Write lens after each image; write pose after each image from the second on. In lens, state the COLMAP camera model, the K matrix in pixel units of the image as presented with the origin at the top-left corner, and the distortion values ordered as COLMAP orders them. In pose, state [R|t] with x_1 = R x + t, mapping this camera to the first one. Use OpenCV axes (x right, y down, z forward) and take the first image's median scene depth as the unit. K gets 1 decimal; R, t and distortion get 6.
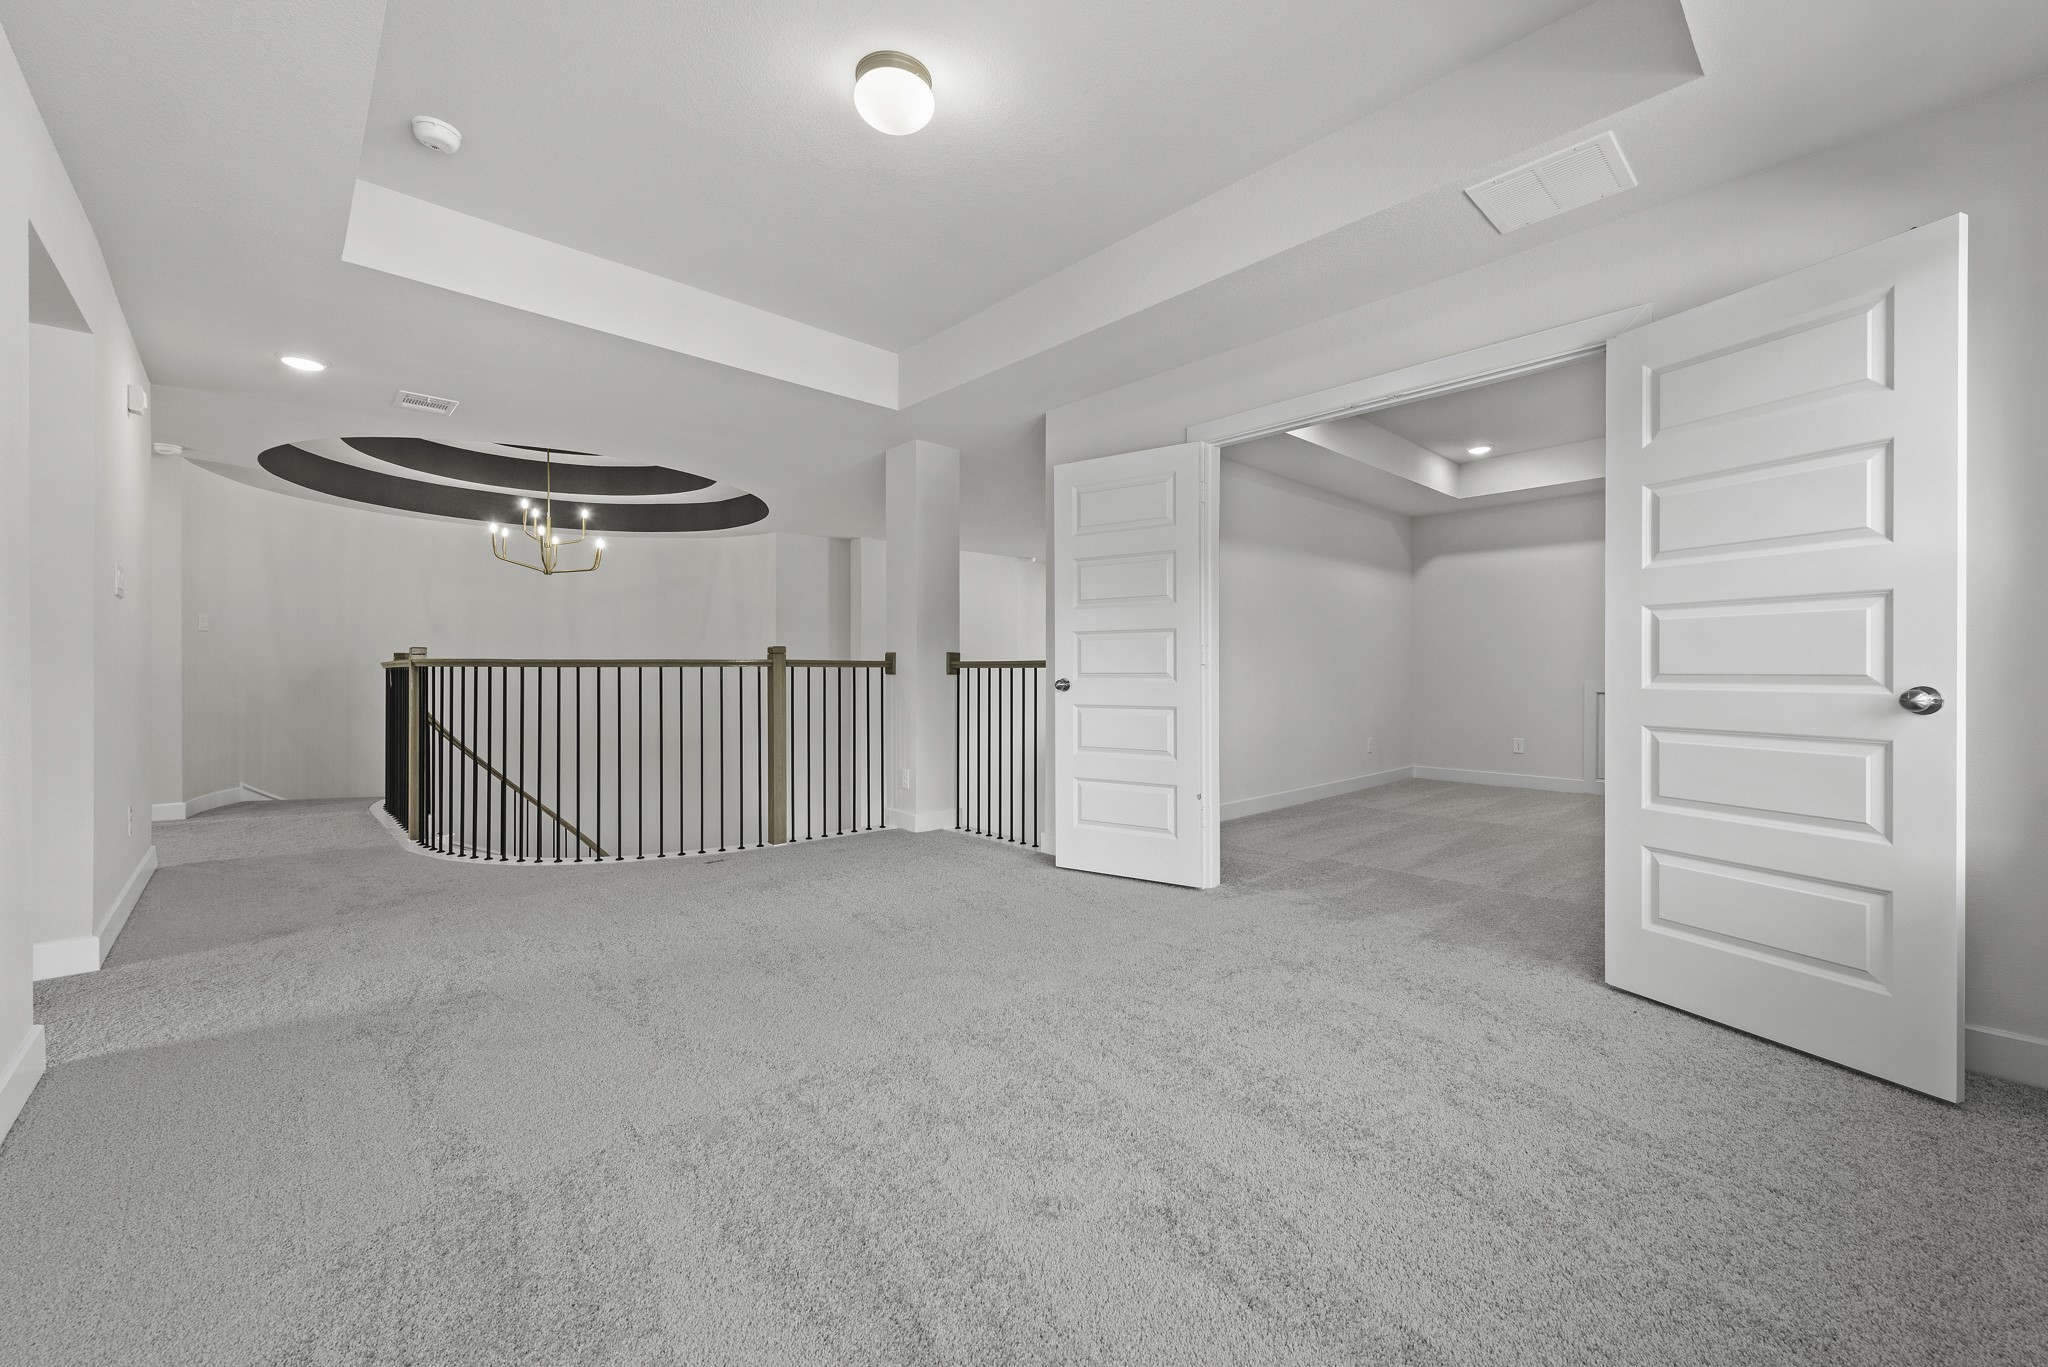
lens RADIAL K [[809.2, 0, 1028.3], [0, 809.2, 672.5], [0, 0, 1]] dist [0.012325, -0.000173]
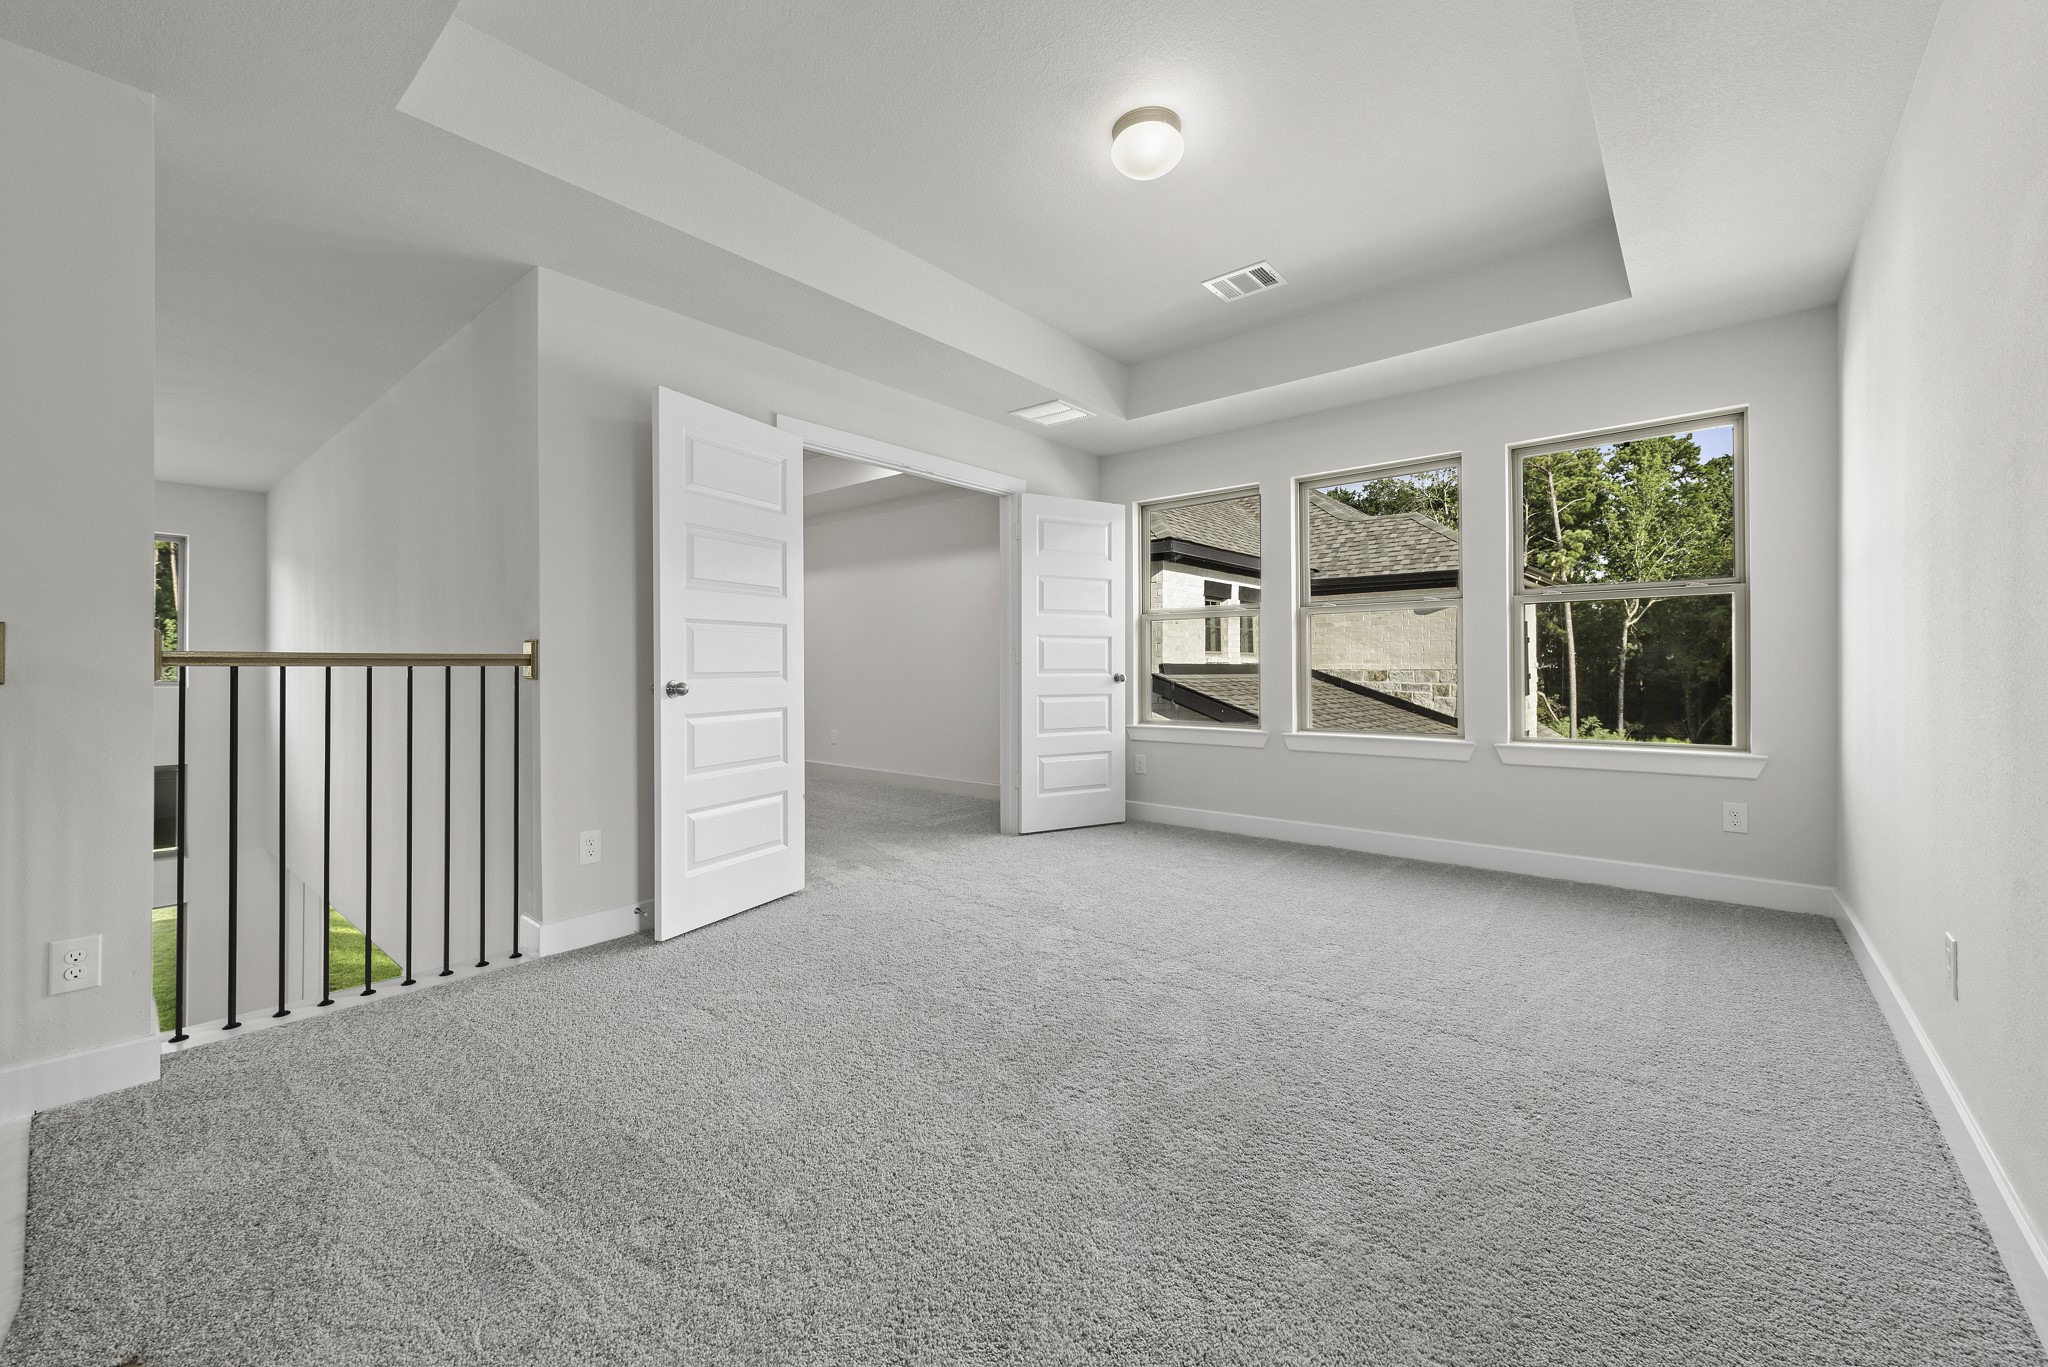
lens RADIAL K [[809.2, 0, 1031.4], [0, 809.2, 667.0], [0, 0, 1]] dist [0.012325, -0.000173]
pose [[-0.127836, -0.005144, 0.991782, -1.222661], [0.001623, 0.999984, 0.005396, -0.013819], [-0.991794, 0.002299, -0.127825, 1.291507]]
